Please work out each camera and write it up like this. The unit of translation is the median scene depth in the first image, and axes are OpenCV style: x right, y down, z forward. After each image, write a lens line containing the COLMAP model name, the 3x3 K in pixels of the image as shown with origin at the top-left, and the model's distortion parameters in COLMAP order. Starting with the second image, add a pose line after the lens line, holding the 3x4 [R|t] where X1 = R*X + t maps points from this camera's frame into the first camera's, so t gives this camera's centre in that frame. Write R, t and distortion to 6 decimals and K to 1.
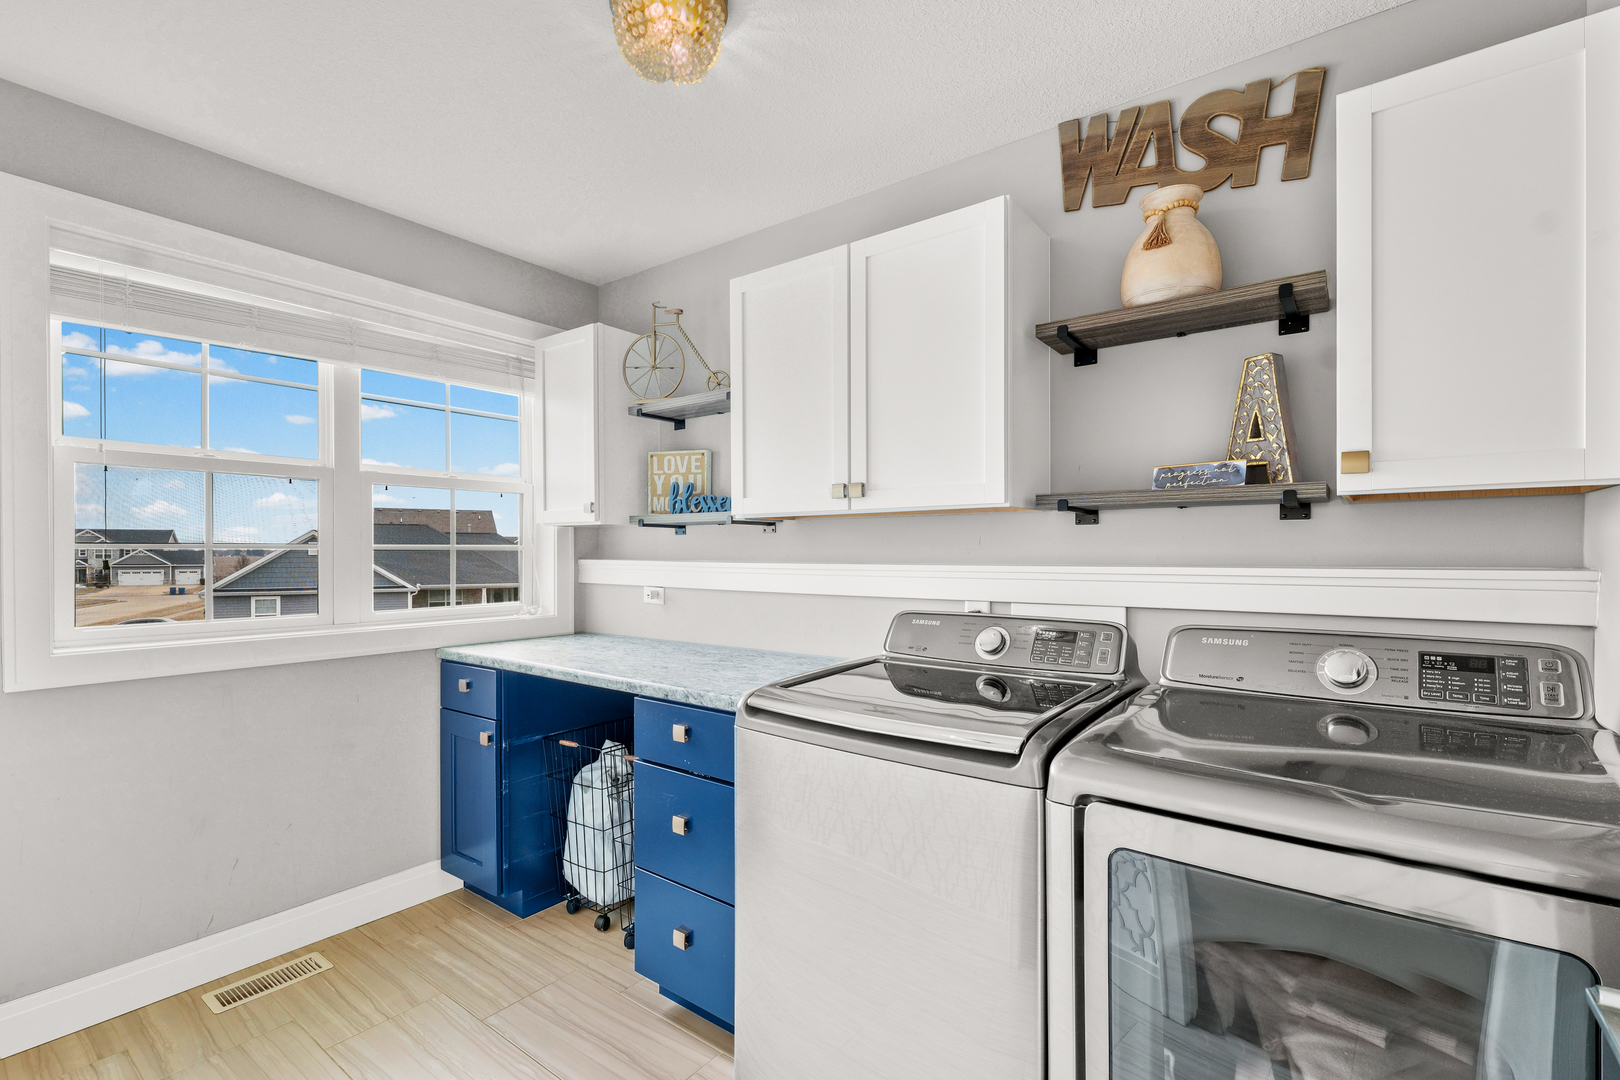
lens RADIAL K [[713.4, 0, 807.8], [0, 713.4, 549.4], [0, 0, 1]] dist [0.000091, 0.000029]
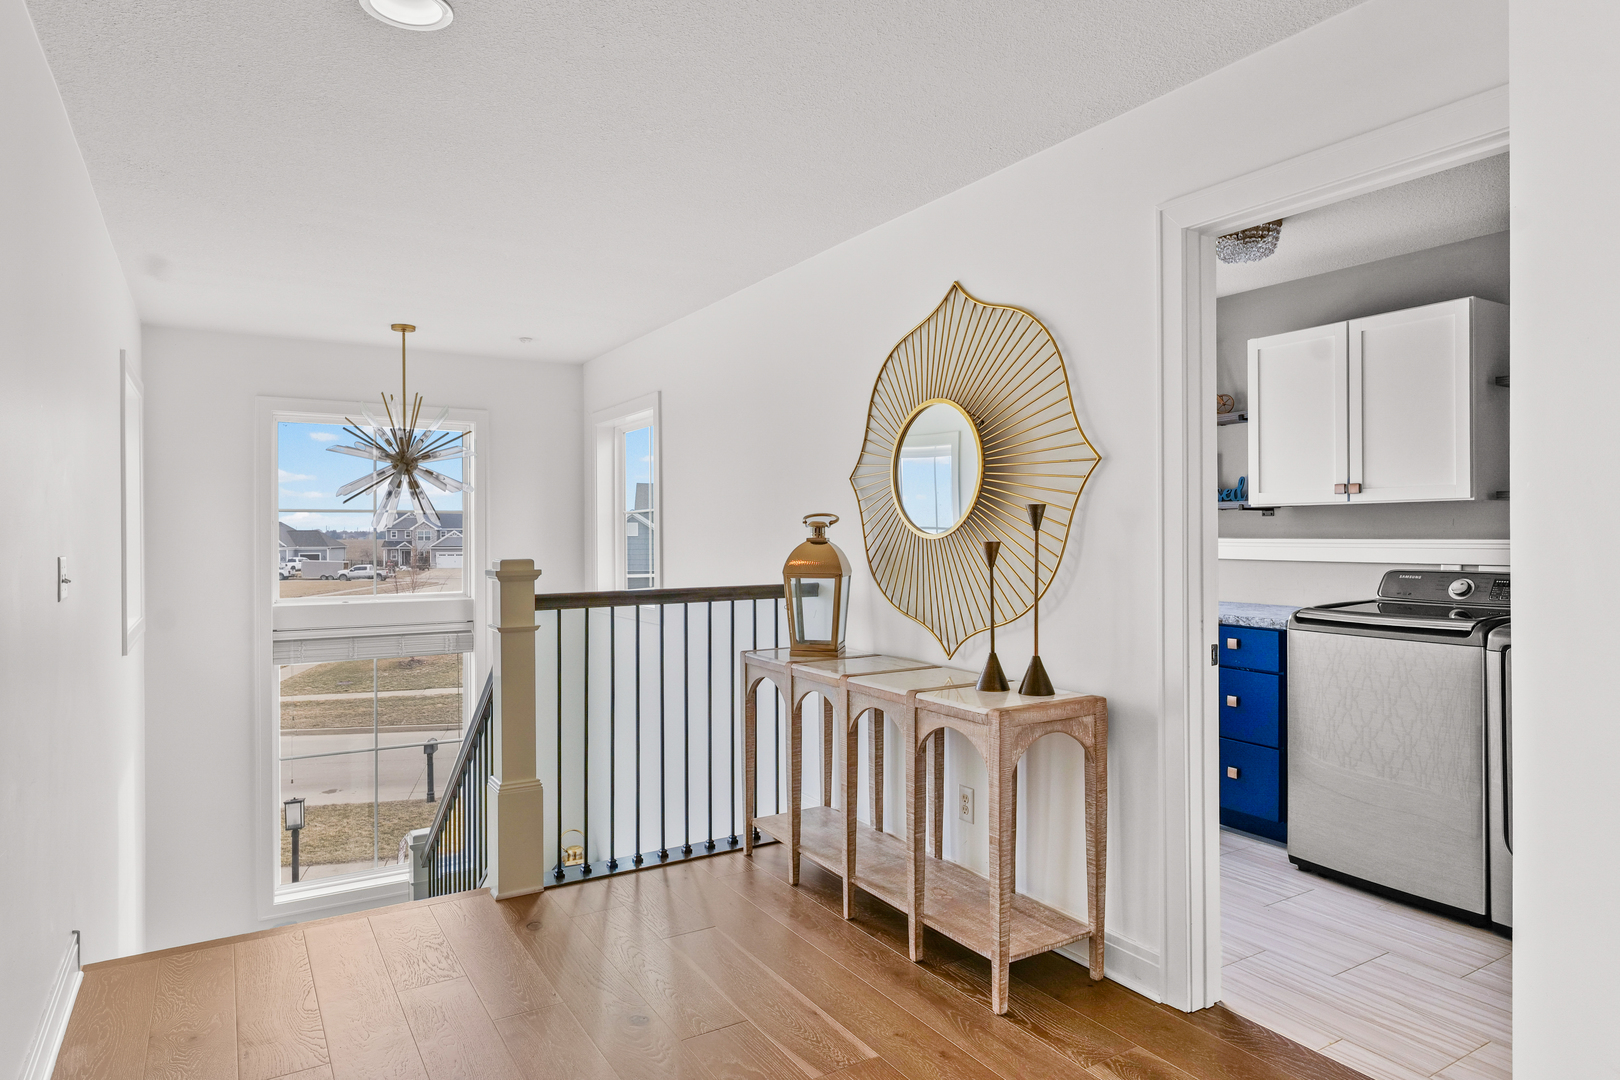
lens RADIAL K [[957.7, 0, 813.7], [0, 957.7, 522.5], [0, 0, 1]] dist [-0.000007, 0.000064]
pose [[0.932436, -0.003787, -0.361315, -0.262832], [0.000640, 0.999961, -0.008830, 0.004614], [0.361334, 0.008003, 0.932402, -1.267448]]
